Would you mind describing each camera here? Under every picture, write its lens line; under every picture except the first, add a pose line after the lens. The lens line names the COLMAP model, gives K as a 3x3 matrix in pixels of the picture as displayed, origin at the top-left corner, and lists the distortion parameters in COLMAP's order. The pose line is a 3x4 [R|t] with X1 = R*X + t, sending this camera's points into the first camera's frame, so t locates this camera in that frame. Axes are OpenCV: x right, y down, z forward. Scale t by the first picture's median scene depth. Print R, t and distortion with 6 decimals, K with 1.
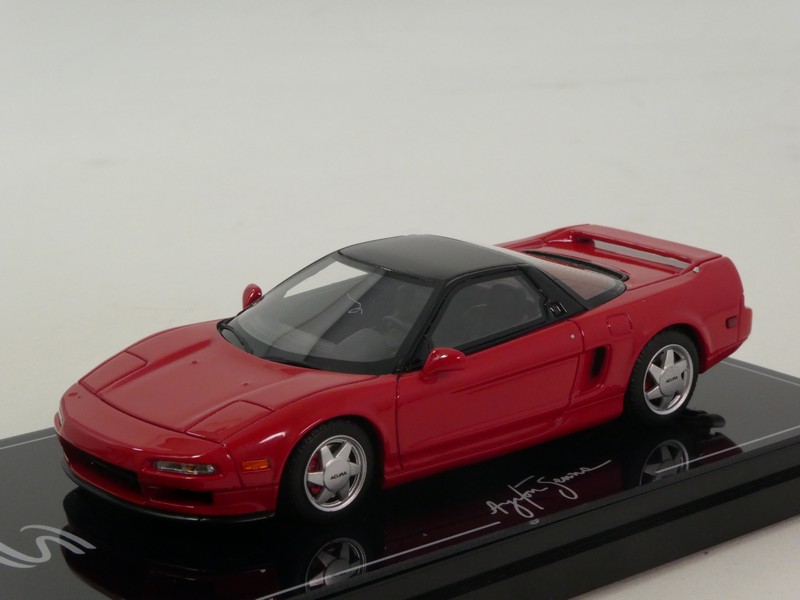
lens RADIAL K [[1875.4, 0, 392.3], [0, 1875.4, 294.0], [0, 0, 1]] dist [0.132776, 0.000000]
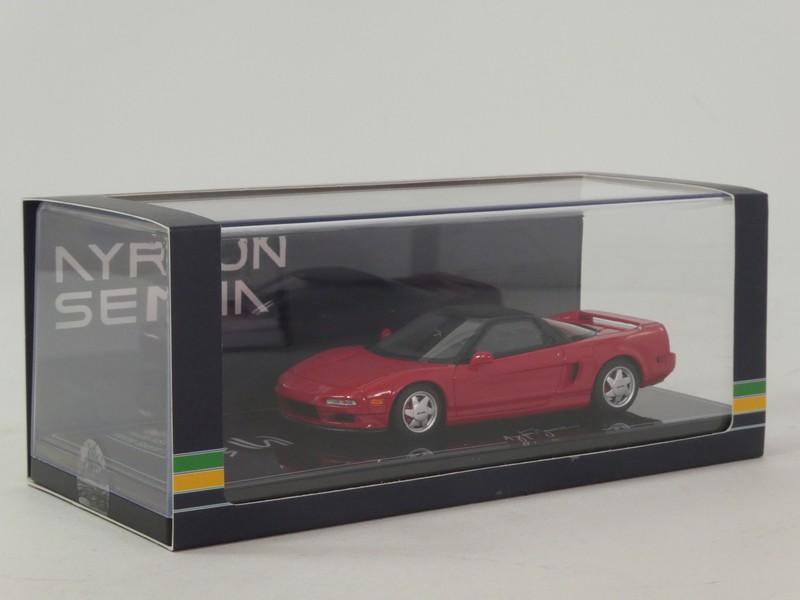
lens RADIAL K [[1875.4, 0, 404.7], [0, 1875.4, 296.1], [0, 0, 1]] dist [0.132776, 0.000000]
pose [[0.994846, 0.014357, -0.100380, 0.134471], [-0.027282, 0.991322, -0.128597, 0.210513], [0.097663, 0.130673, 0.986604, -0.831406]]
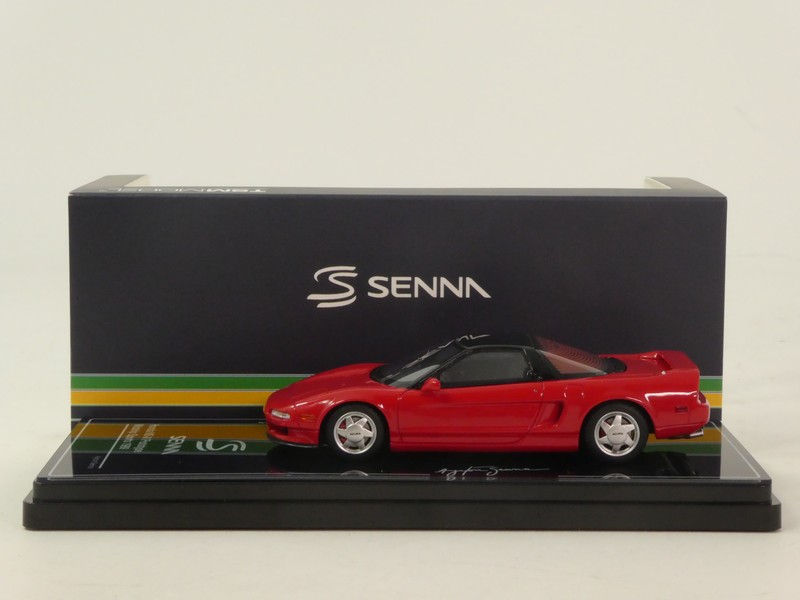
lens RADIAL K [[1875.4, 0, 400.9], [0, 1875.4, 296.8], [0, 0, 1]] dist [0.132776, 0.000000]
pose [[0.790759, 0.092608, -0.605082, 1.057717], [-0.164902, 0.984174, -0.064876, 0.071524], [0.589498, 0.151081, 0.793516, -0.447067]]
